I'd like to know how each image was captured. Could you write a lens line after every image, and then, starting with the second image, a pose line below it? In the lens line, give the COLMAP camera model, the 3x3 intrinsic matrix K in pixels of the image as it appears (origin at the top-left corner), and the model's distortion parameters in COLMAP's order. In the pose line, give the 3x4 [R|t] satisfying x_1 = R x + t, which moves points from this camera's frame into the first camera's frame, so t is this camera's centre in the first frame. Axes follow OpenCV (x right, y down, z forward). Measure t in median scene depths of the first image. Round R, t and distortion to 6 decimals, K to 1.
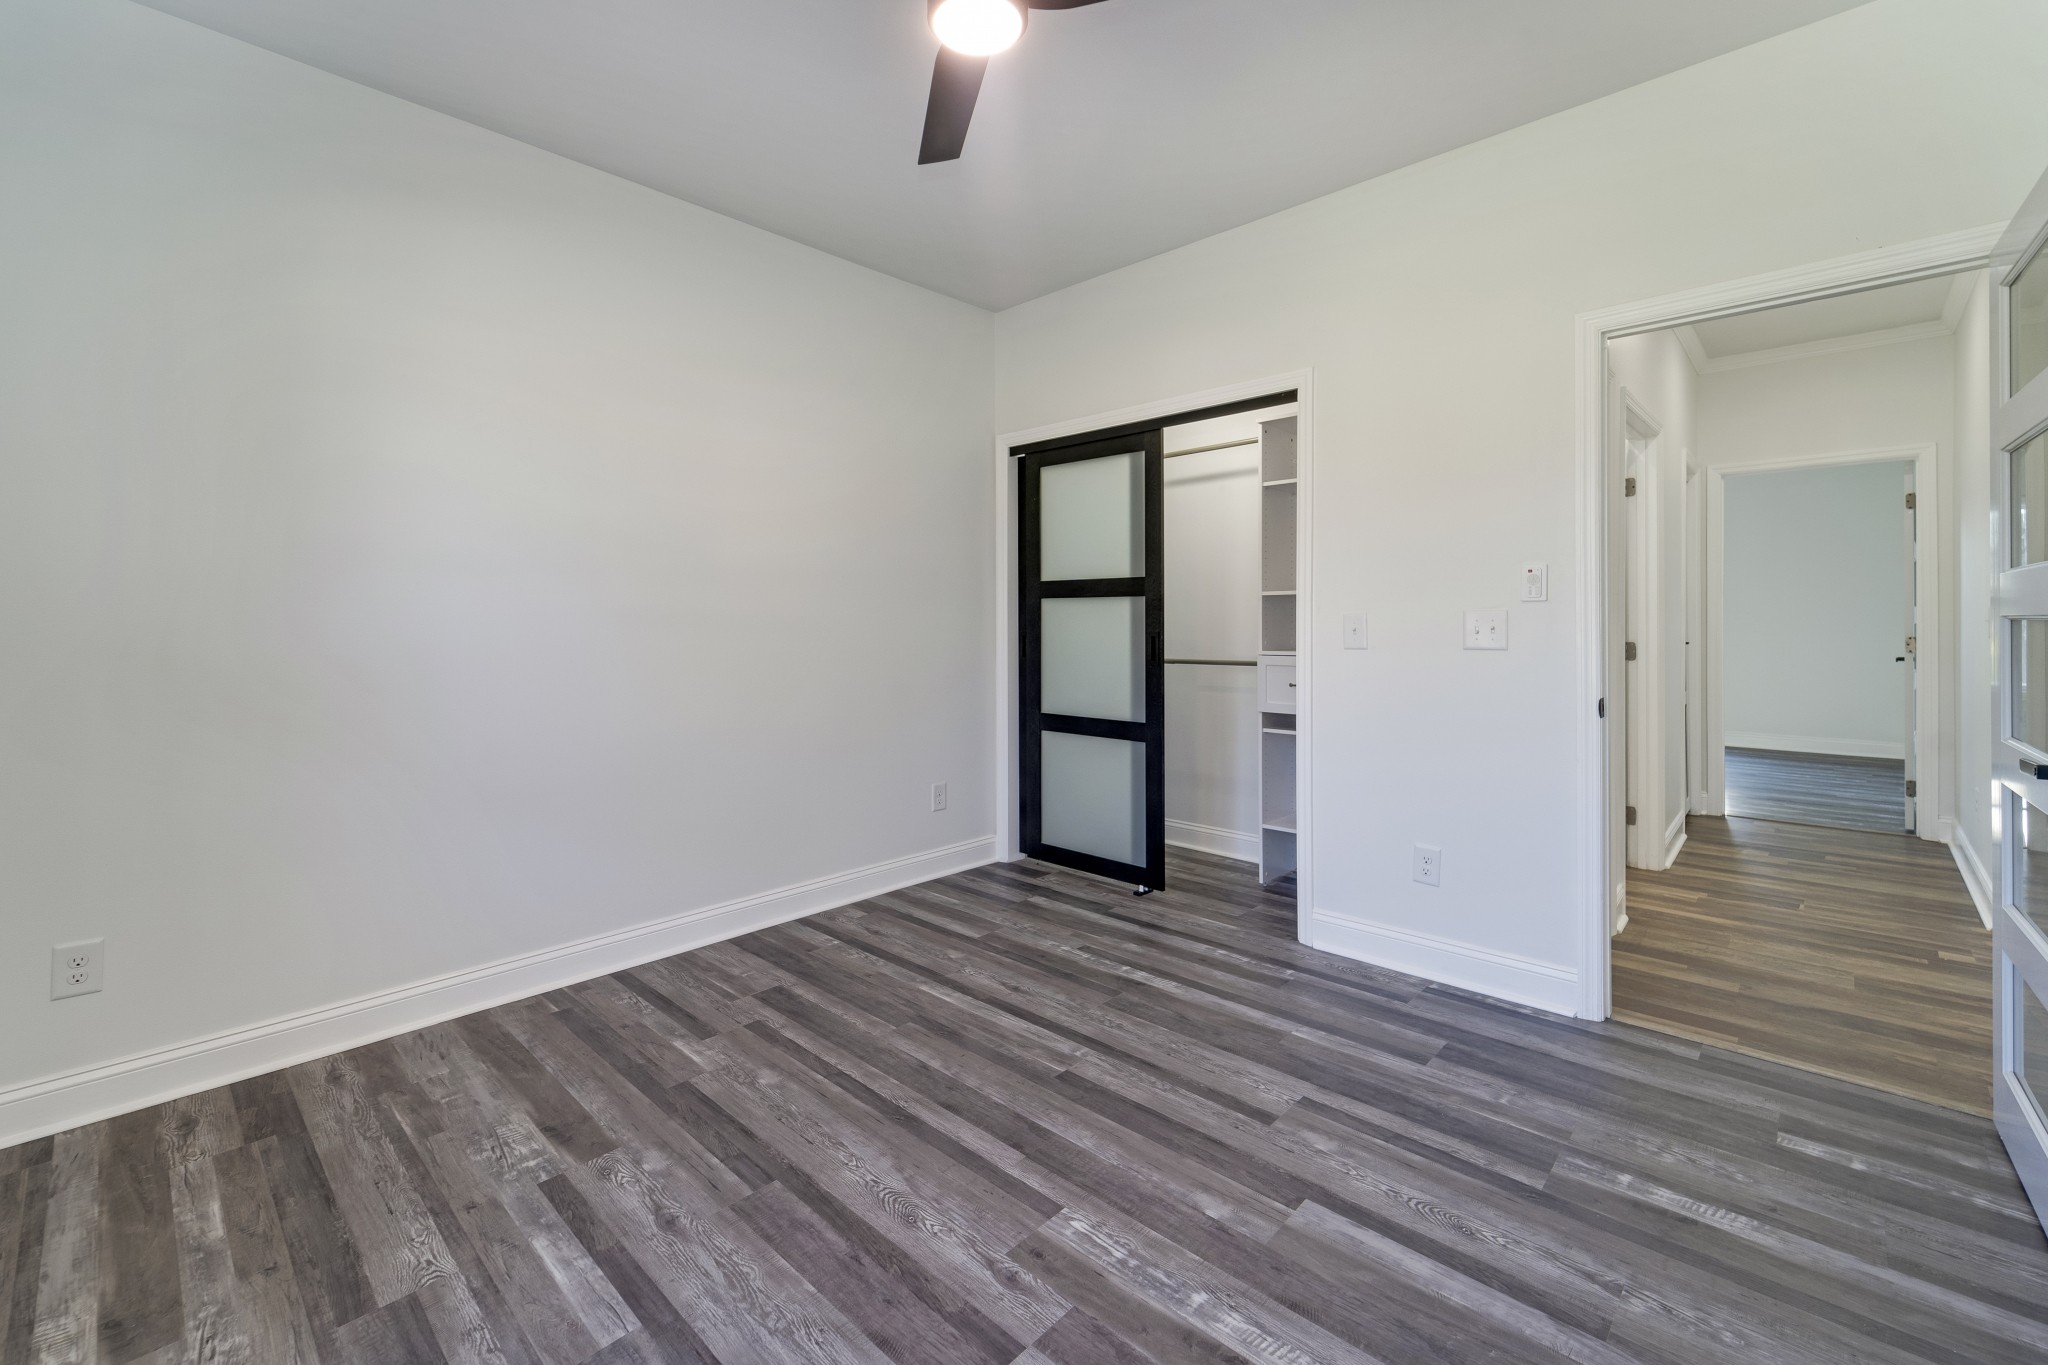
lens RADIAL K [[850.5, 0, 1065.9], [0, 850.5, 618.7], [0, 0, 1]] dist [-0.013179, -0.000452]
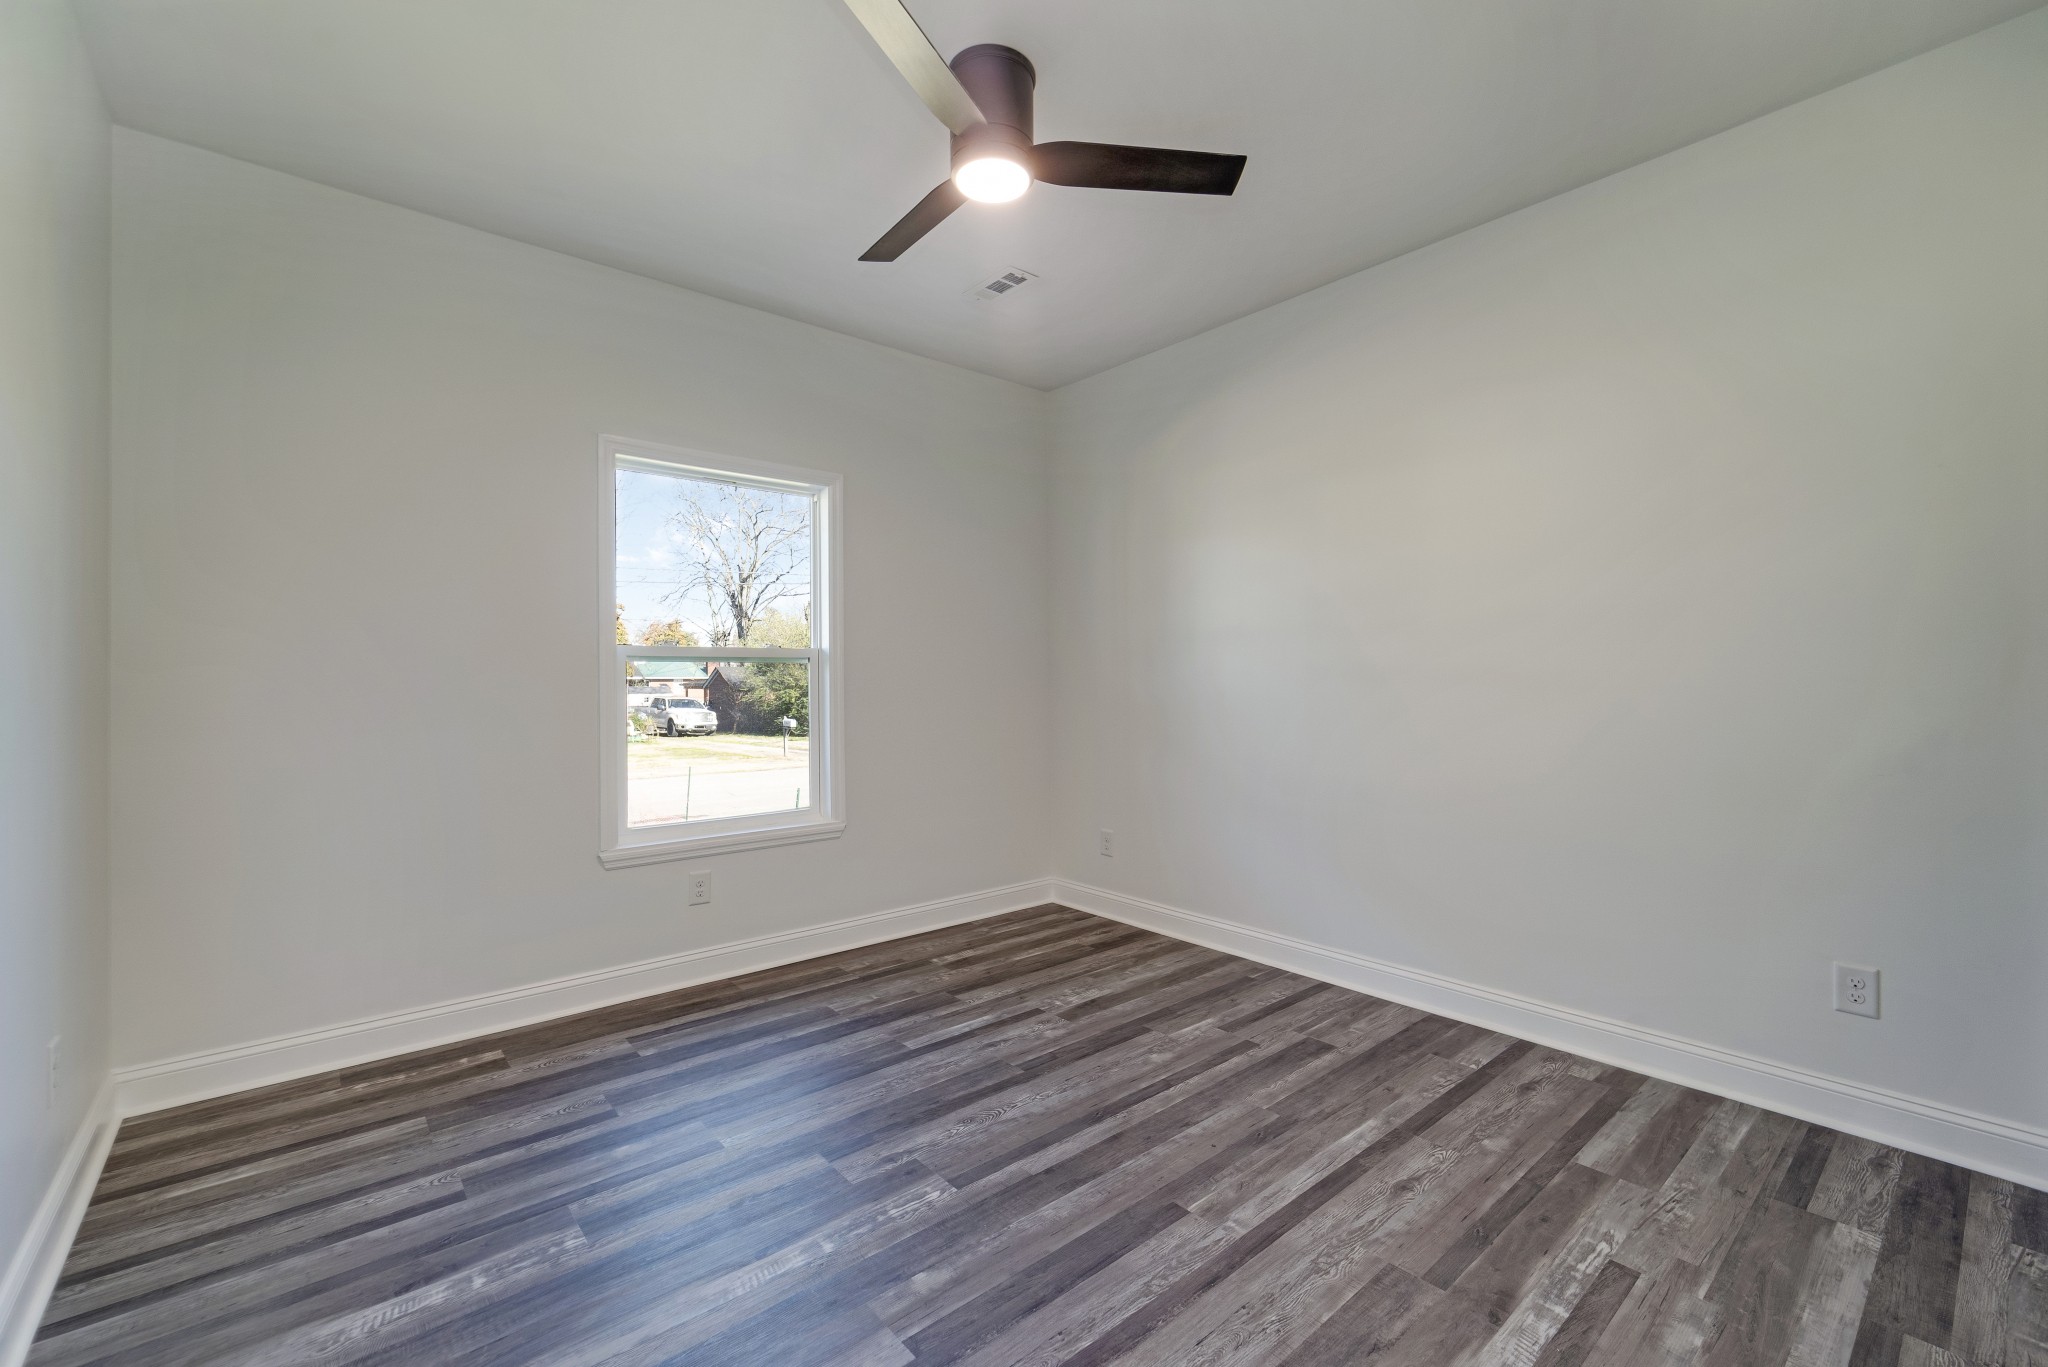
lens RADIAL K [[850.5, 0, 1025.3], [0, 850.5, 681.6], [0, 0, 1]] dist [-0.013179, -0.000452]
pose [[-0.130847, 0.011779, -0.991333, 0.844626], [0.005100, 0.999924, 0.011208, -0.016665], [0.991389, -0.003589, -0.130897, 0.921851]]
